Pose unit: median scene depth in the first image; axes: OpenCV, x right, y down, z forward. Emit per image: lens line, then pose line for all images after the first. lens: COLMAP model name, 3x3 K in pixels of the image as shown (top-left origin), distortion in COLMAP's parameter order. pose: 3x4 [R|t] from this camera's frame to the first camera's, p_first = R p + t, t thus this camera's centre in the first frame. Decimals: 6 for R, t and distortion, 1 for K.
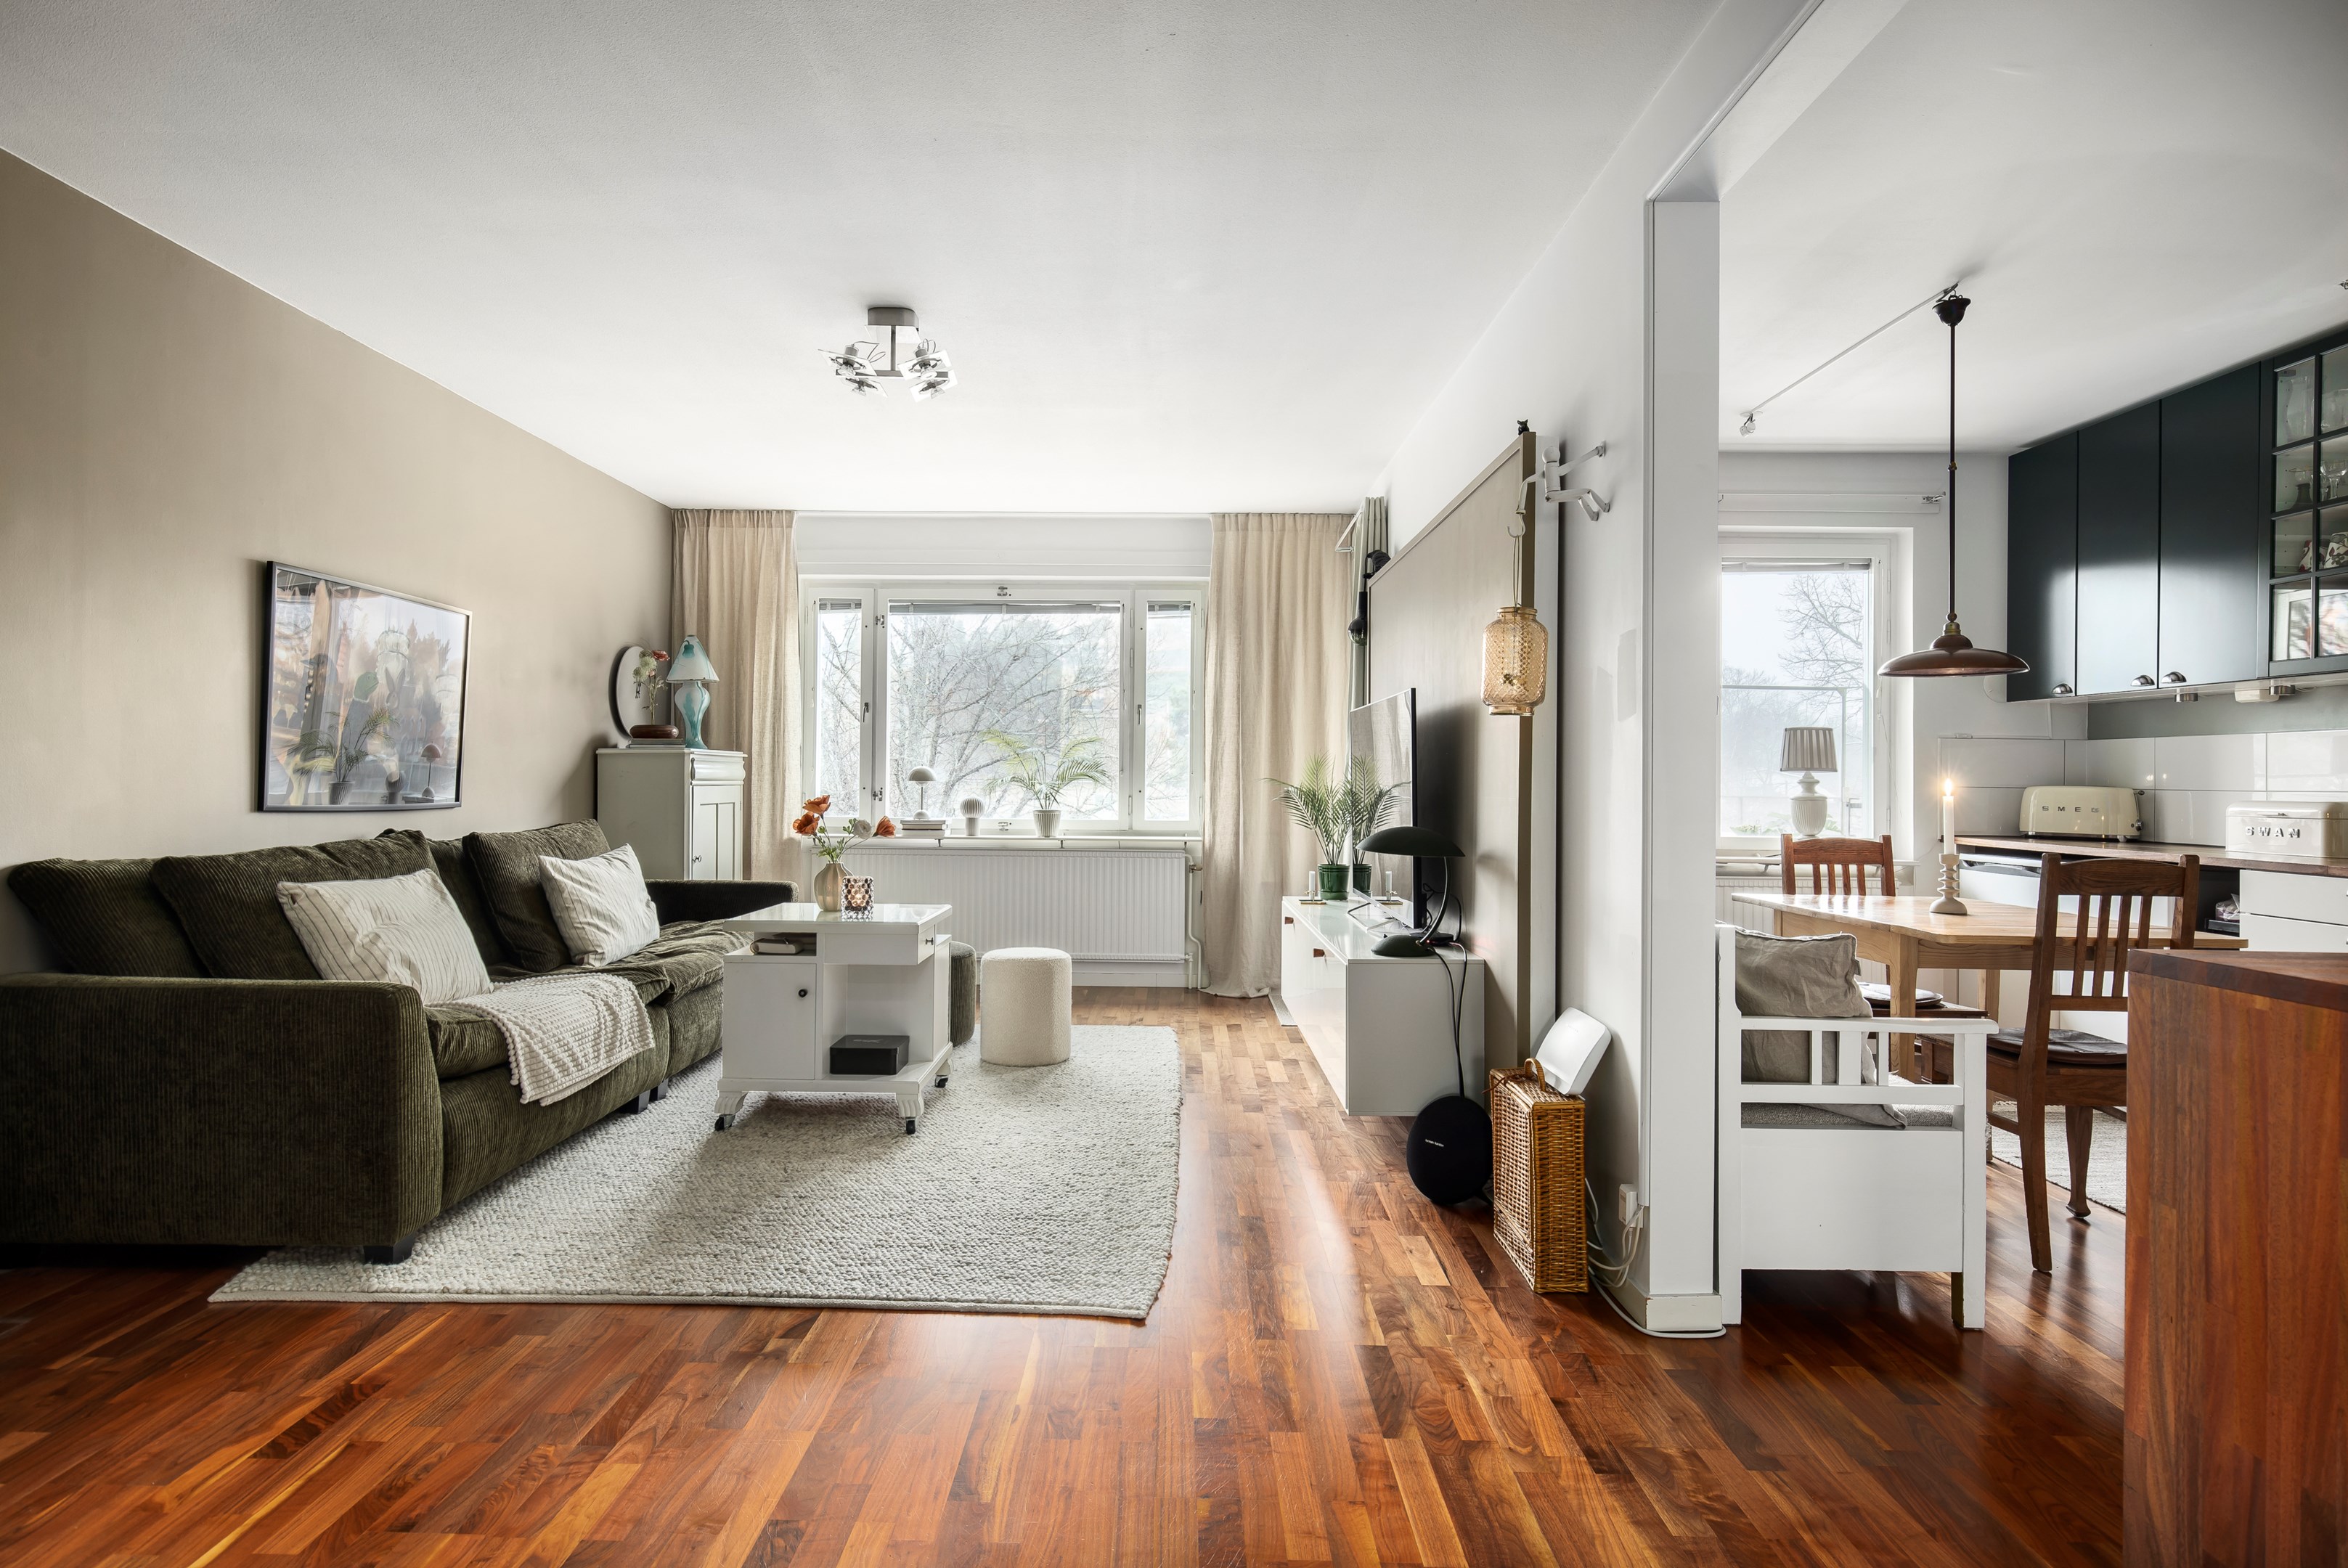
lens RADIAL K [[1290.7, 0, 1123.1], [0, 1290.7, 767.4], [0, 0, 1]] dist [-0.002773, -0.001358]
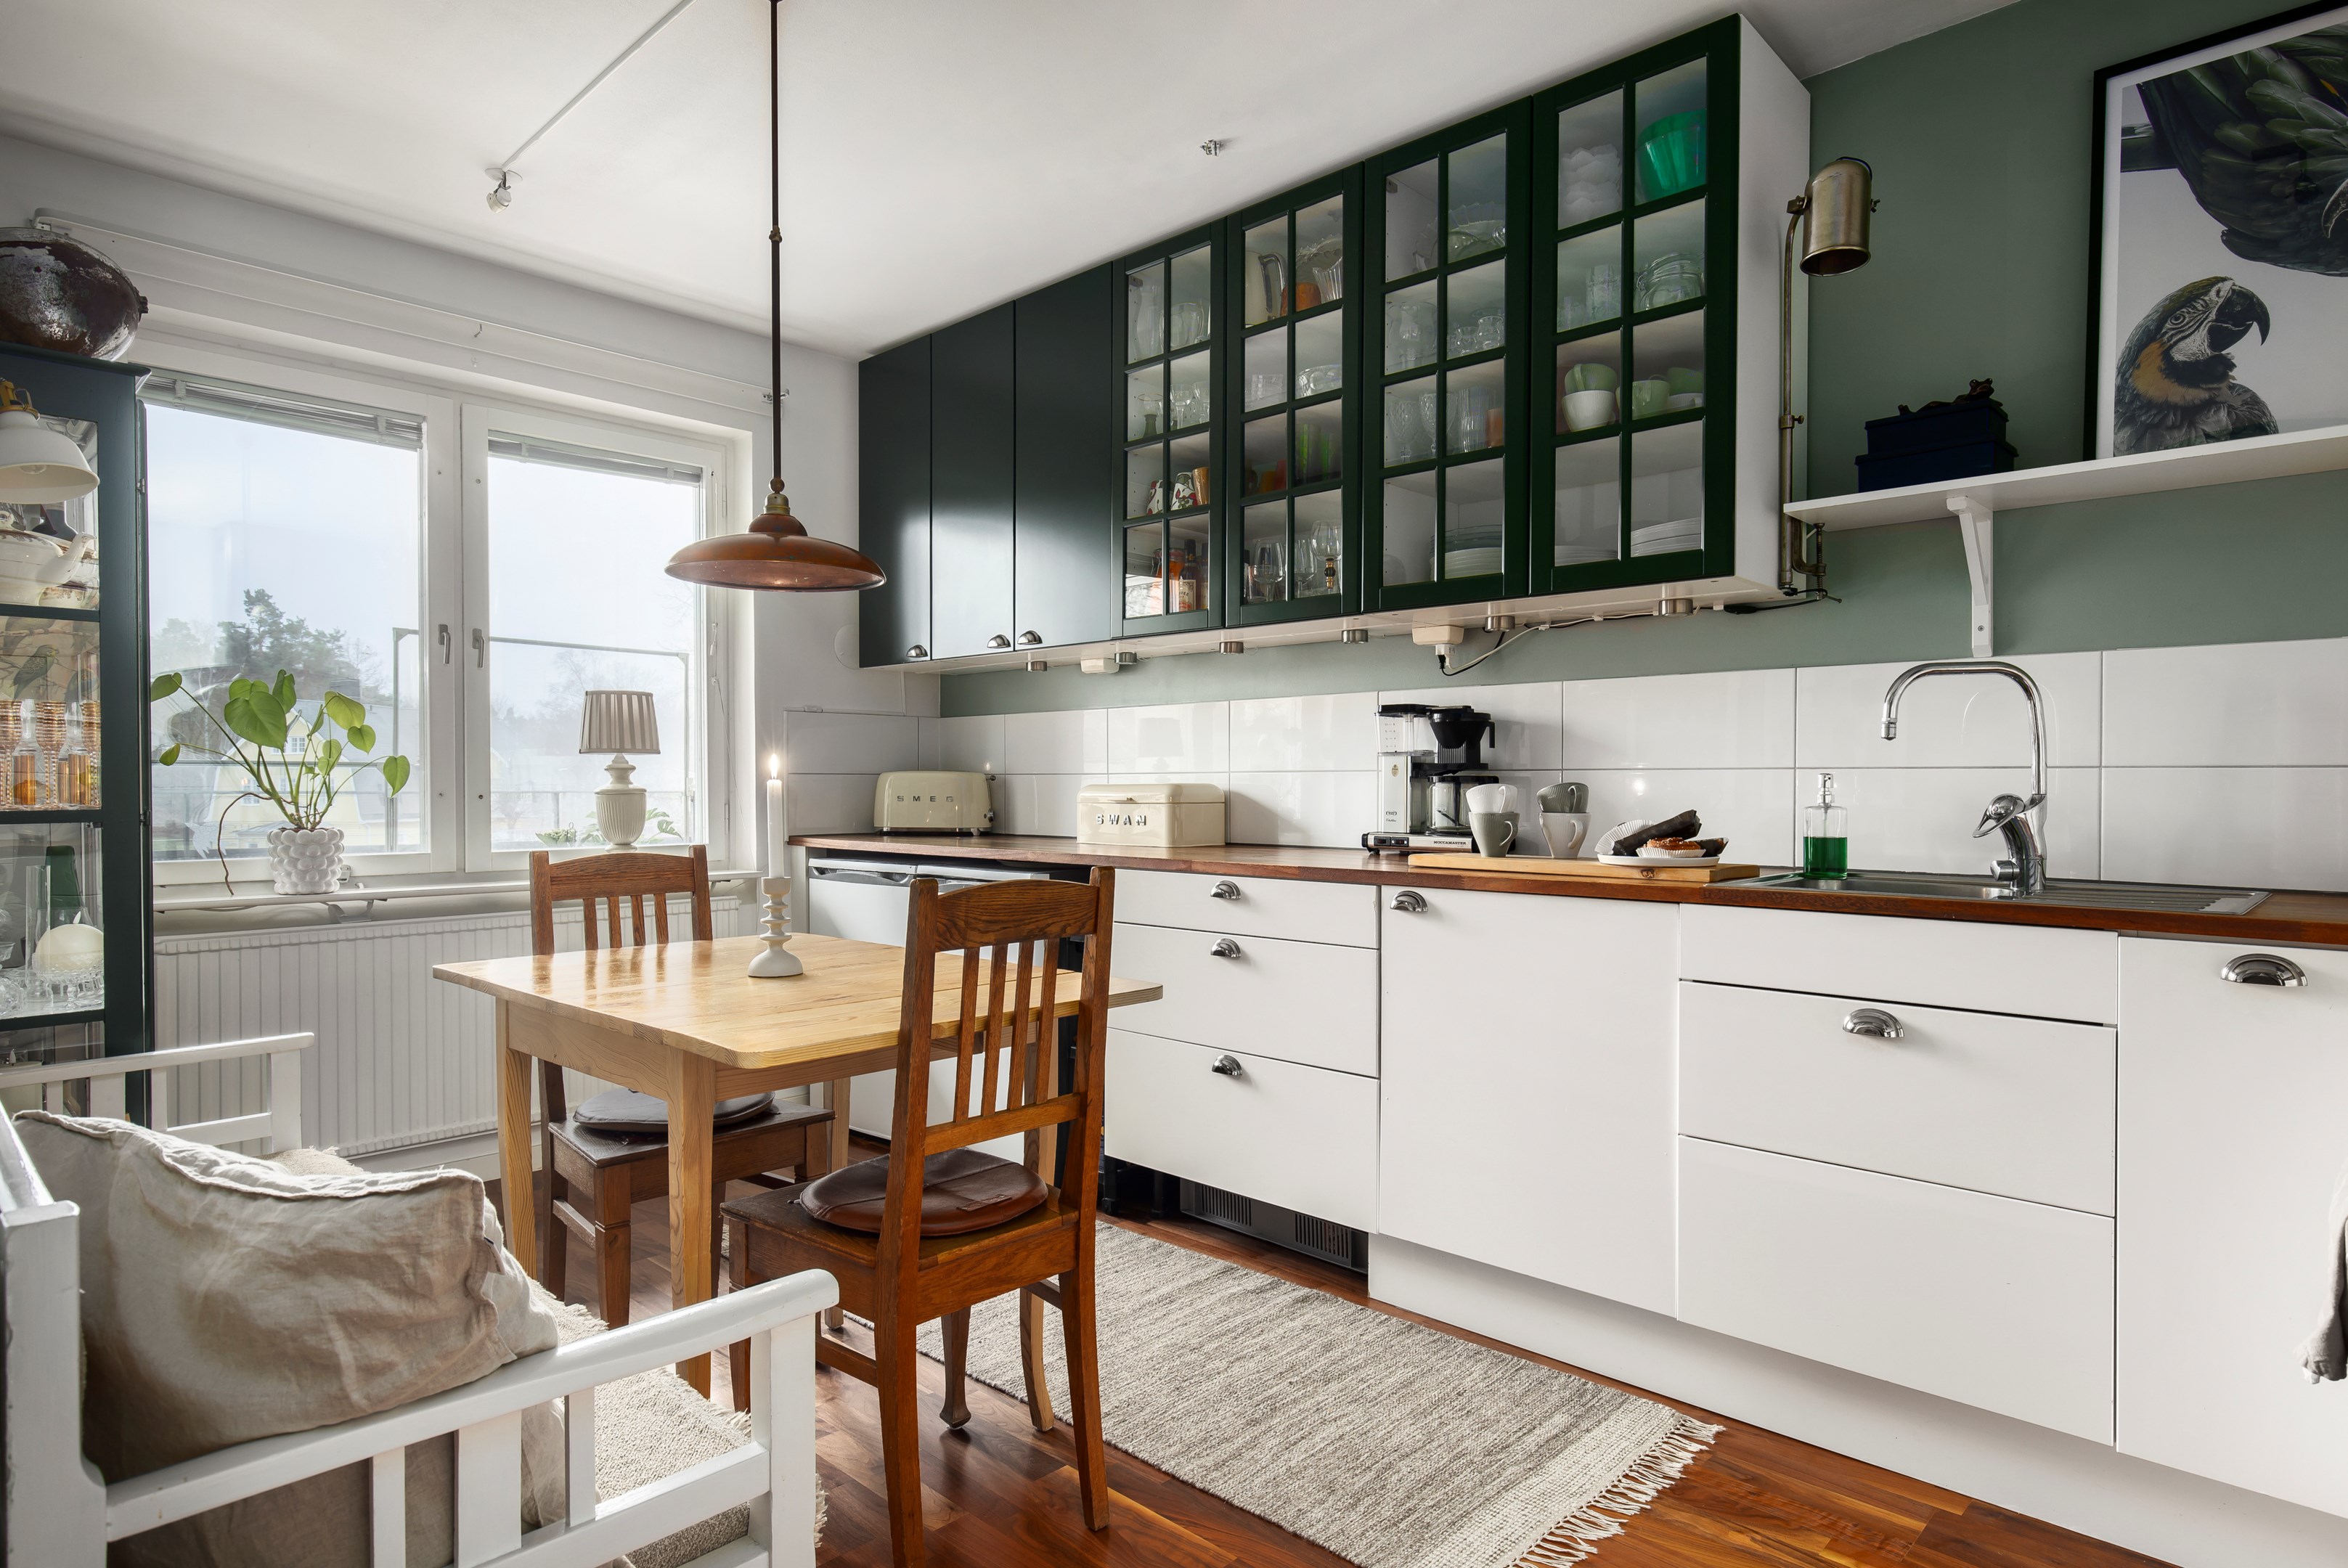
lens RADIAL K [[1290.7, 0, 1175.9], [0, 1290.7, 786.2], [0, 0, 1]] dist [-0.002773, -0.001358]
pose [[0.668725, -0.015682, 0.743344, 0.266571], [0.003944, 0.999838, 0.017545, 0.012280], [-0.743499, -0.008801, 0.668679, 0.383760]]
